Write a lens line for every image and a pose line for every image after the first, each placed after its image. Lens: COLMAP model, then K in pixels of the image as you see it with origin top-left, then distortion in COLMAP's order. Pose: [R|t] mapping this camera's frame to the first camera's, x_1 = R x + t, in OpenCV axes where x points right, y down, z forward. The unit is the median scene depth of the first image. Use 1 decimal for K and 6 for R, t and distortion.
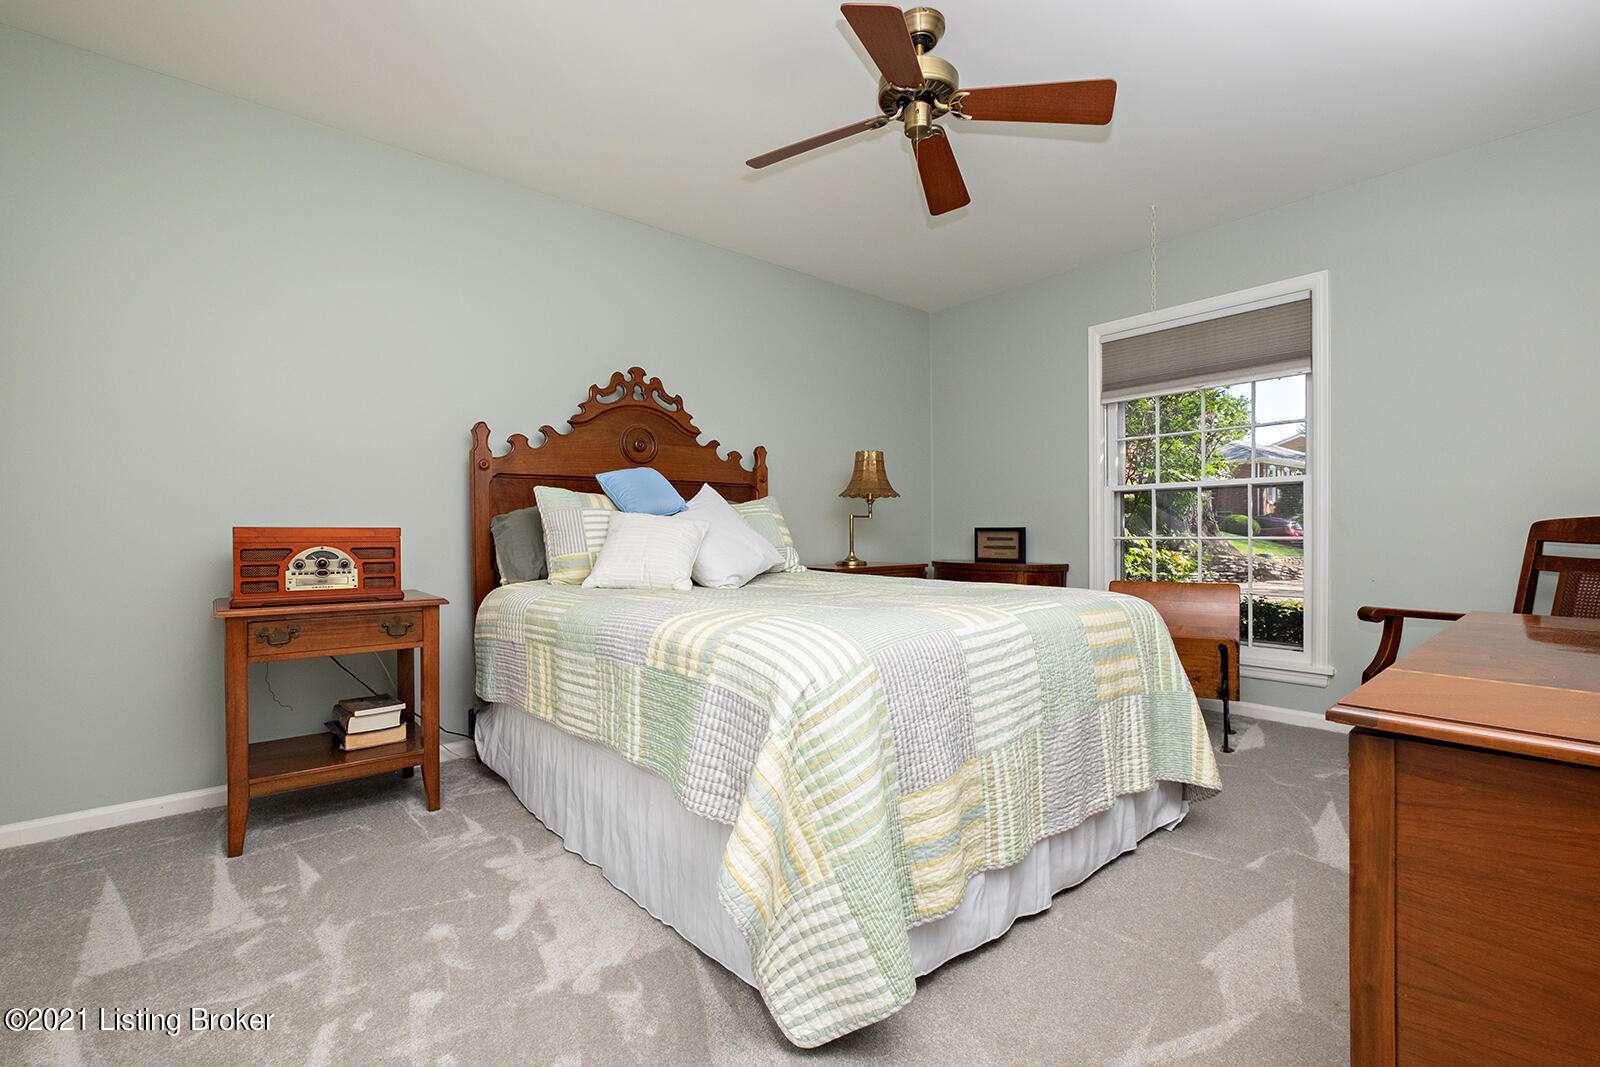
lens RADIAL K [[699.9, 0, 800.0], [0, 699.9, 533.5], [0, 0, 1]] dist [-0.001706, -0.000111]
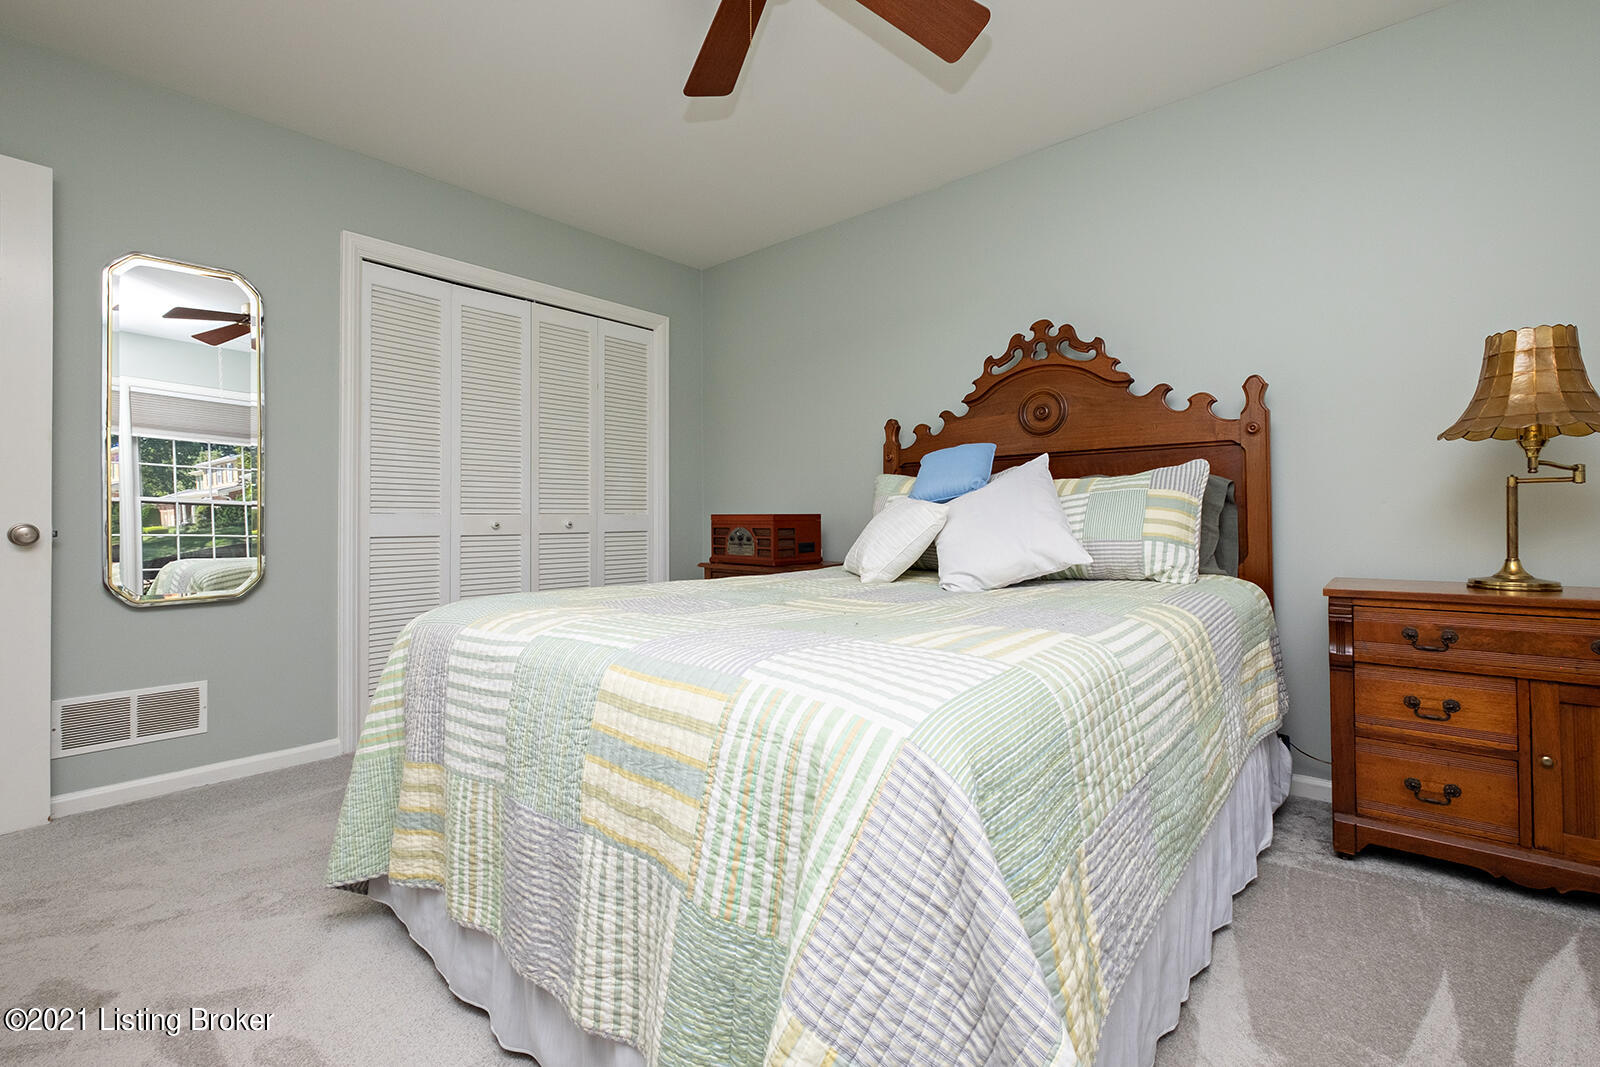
lens RADIAL K [[710.5, 0, 800.1], [0, 710.5, 490.6], [0, 0, 1]] dist [-0.004914, -0.000482]
pose [[0.152693, -0.031176, -0.987782, 0.556042], [0.003666, 0.999513, -0.030979, -0.007673], [0.988267, 0.001109, 0.152733, 0.580317]]
